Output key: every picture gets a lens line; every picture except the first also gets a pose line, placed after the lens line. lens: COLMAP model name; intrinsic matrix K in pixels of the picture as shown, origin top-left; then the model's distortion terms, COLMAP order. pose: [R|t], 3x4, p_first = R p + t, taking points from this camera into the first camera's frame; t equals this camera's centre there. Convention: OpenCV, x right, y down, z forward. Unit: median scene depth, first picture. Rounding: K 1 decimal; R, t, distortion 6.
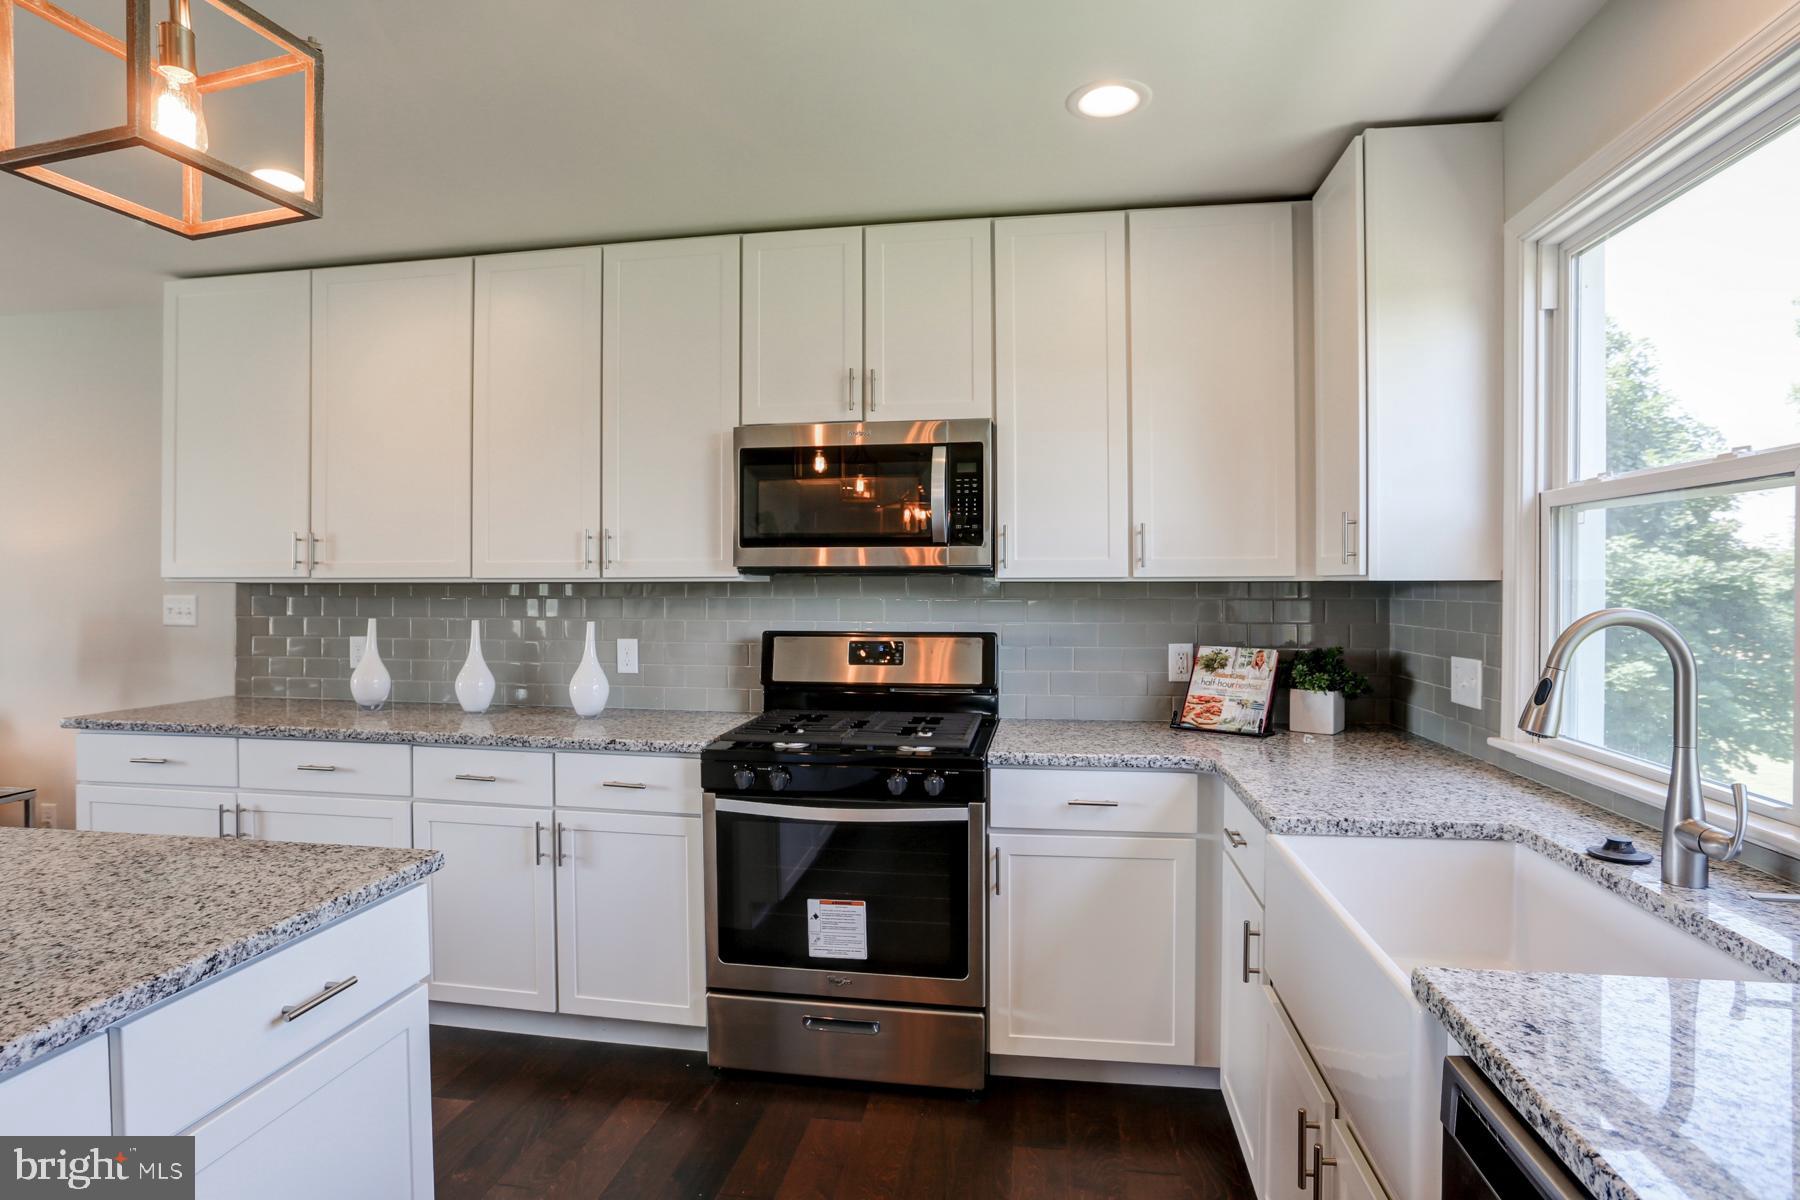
lens RADIAL K [[932.2, 0, 906.8], [0, 932.2, 592.0], [0, 0, 1]] dist [-0.063244, 0.028510]
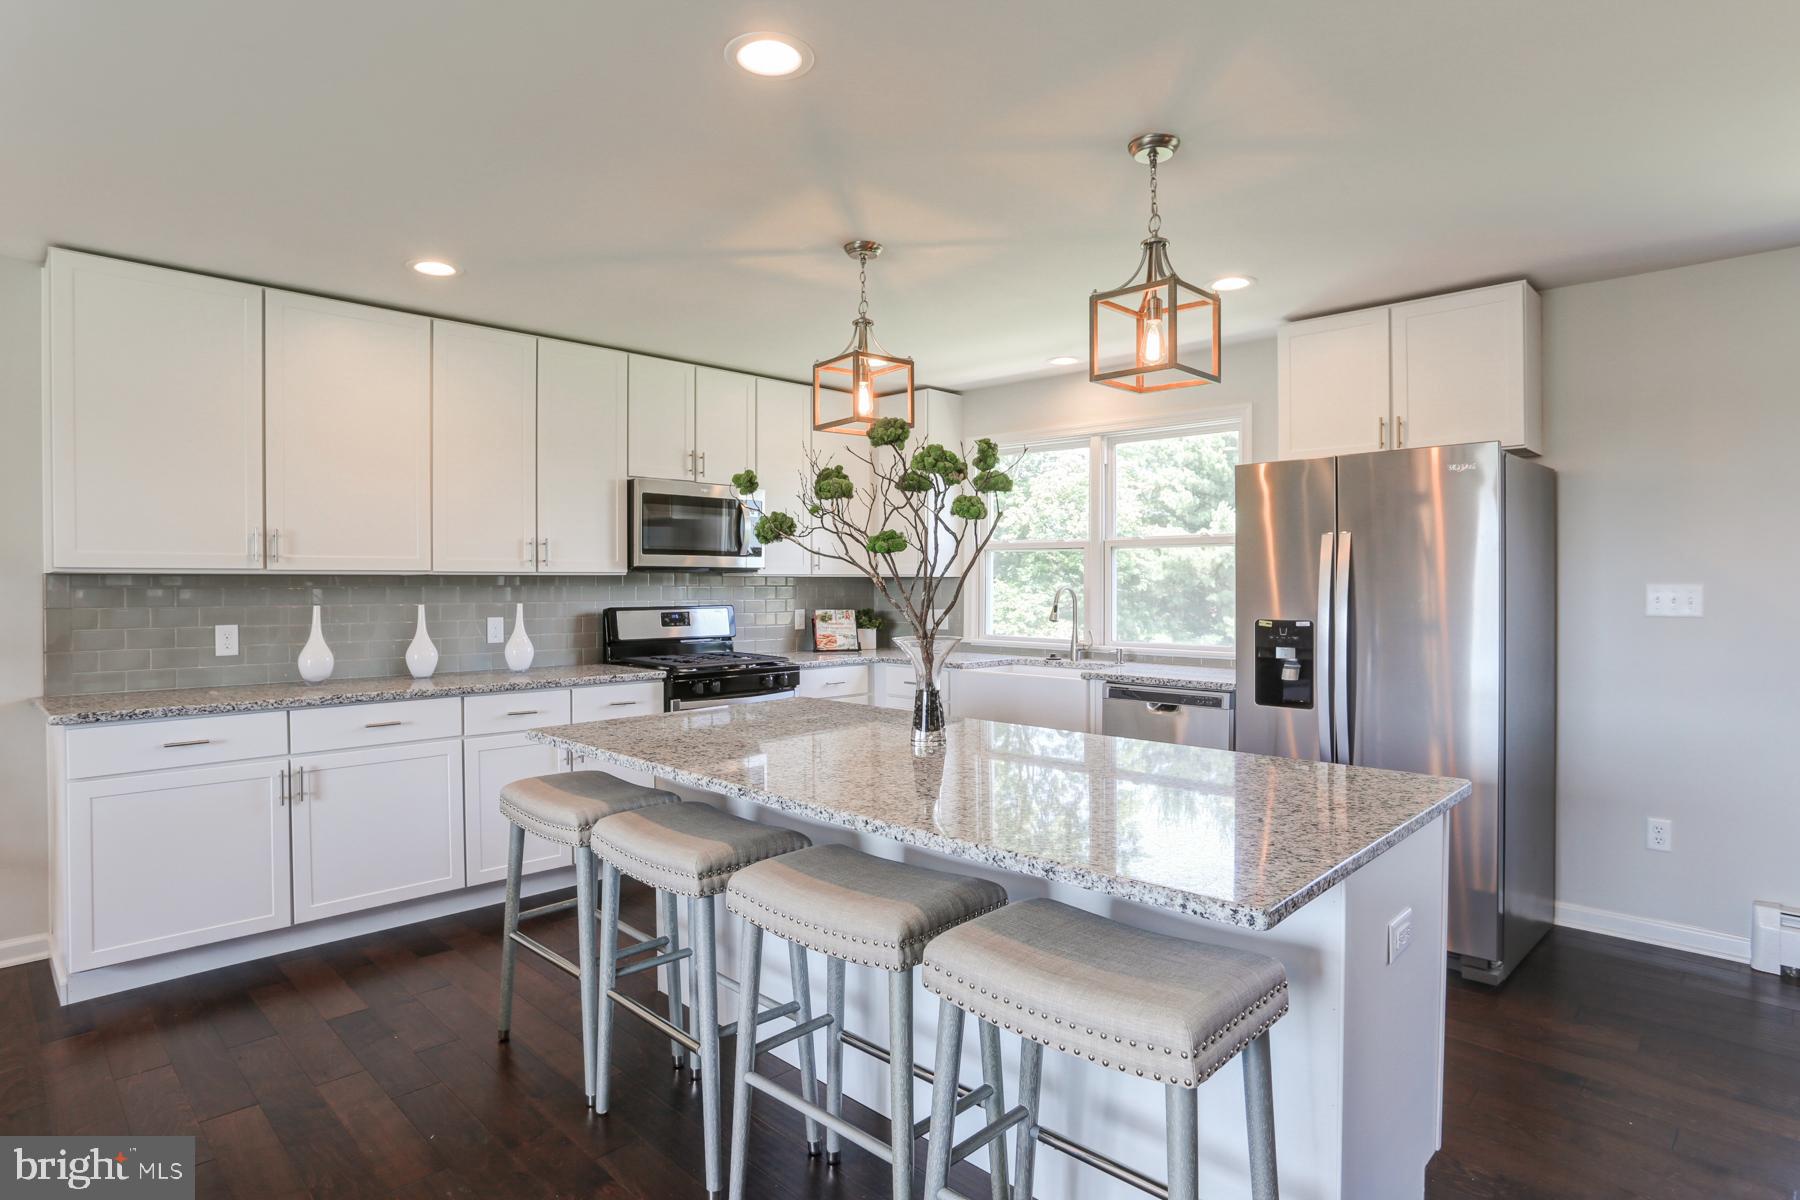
lens RADIAL K [[932.2, 0, 906.8], [0, 932.2, 592.0], [0, 0, 1]] dist [-0.063244, 0.028510]
pose [[0.571227, -0.008851, 0.820744, -1.197842], [0.003045, 0.999958, 0.008664, 0.004521], [-0.820787, -0.002450, 0.571230, -0.280159]]
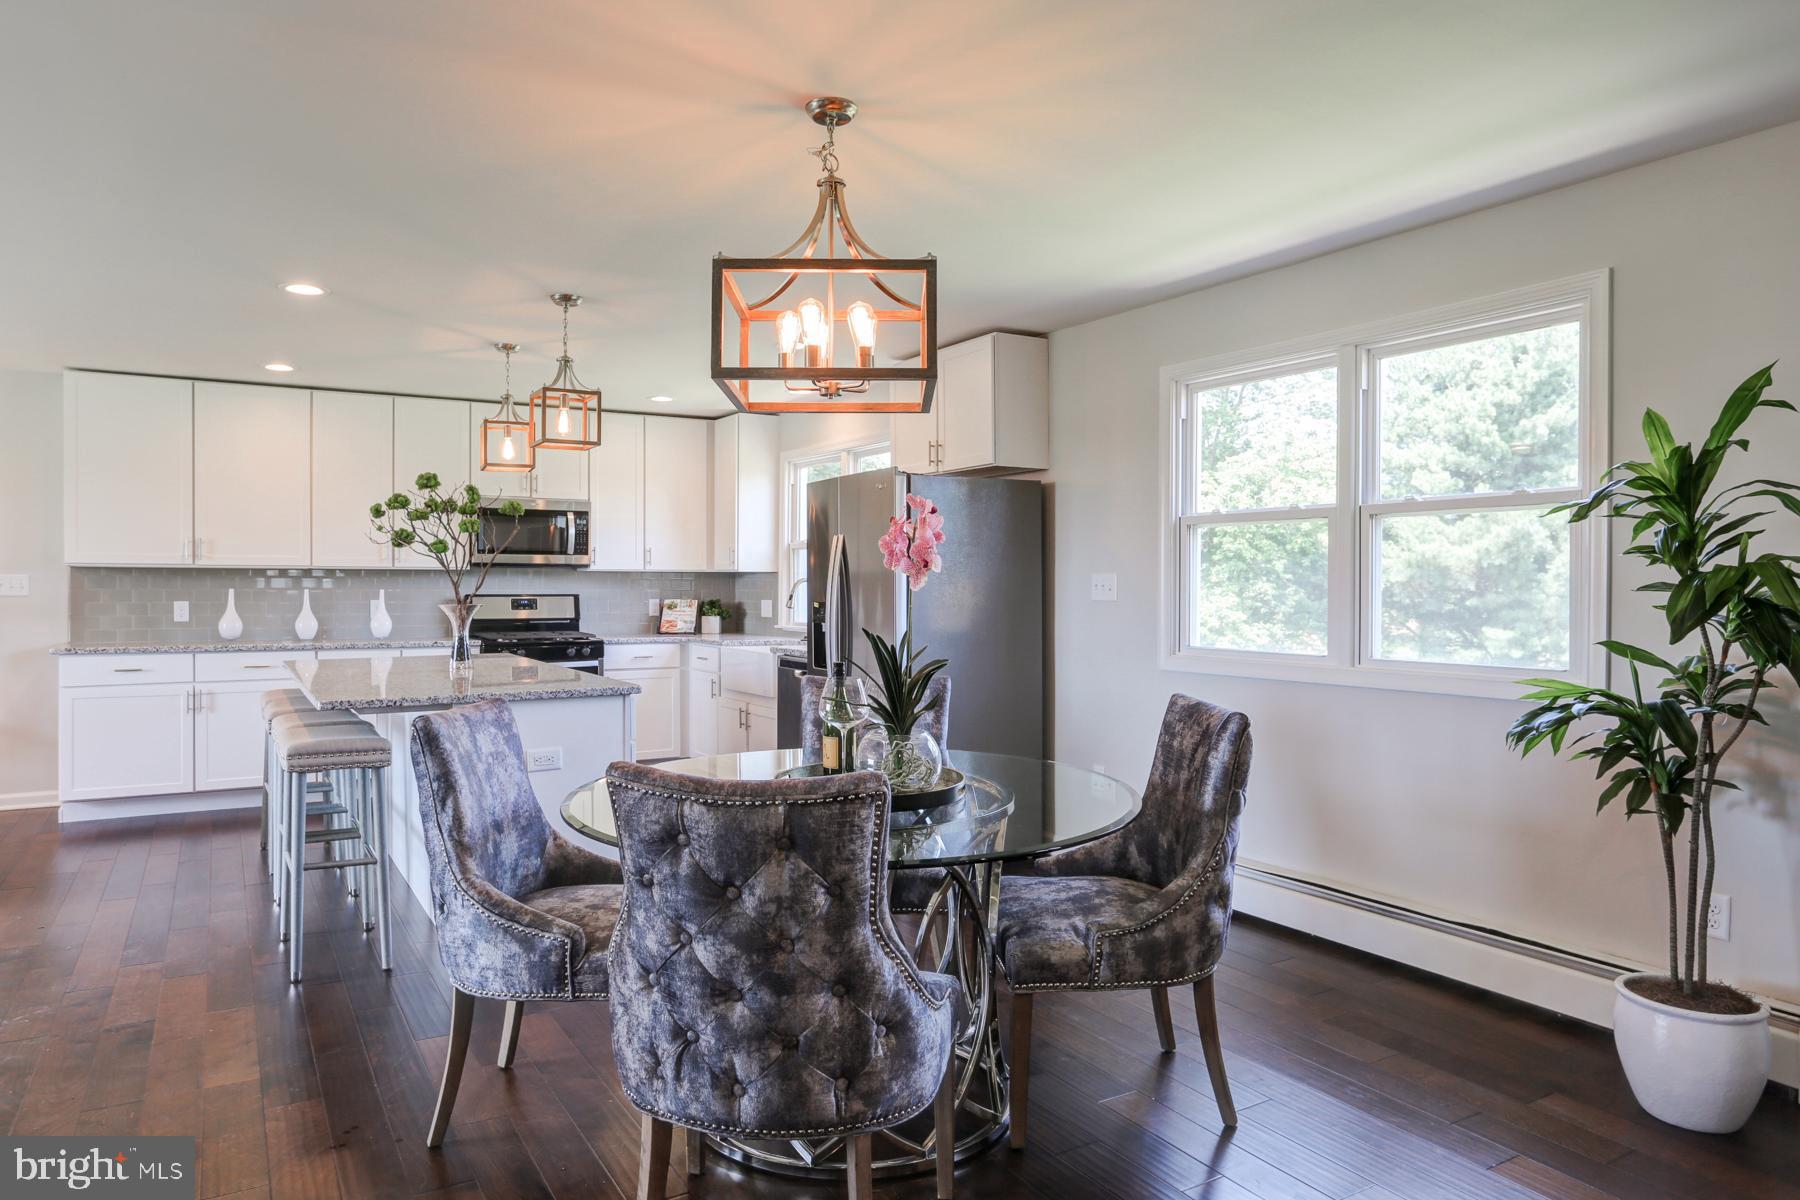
lens RADIAL K [[1100.3, 0, 900.1], [0, 1100.3, 591.4], [0, 0, 1]] dist [-0.053297, 0.049455]
pose [[0.755478, -0.002079, 0.655171, -1.058711], [-0.001424, 0.999987, 0.004815, 0.024633], [-0.655173, -0.004571, 0.755465, -1.492740]]
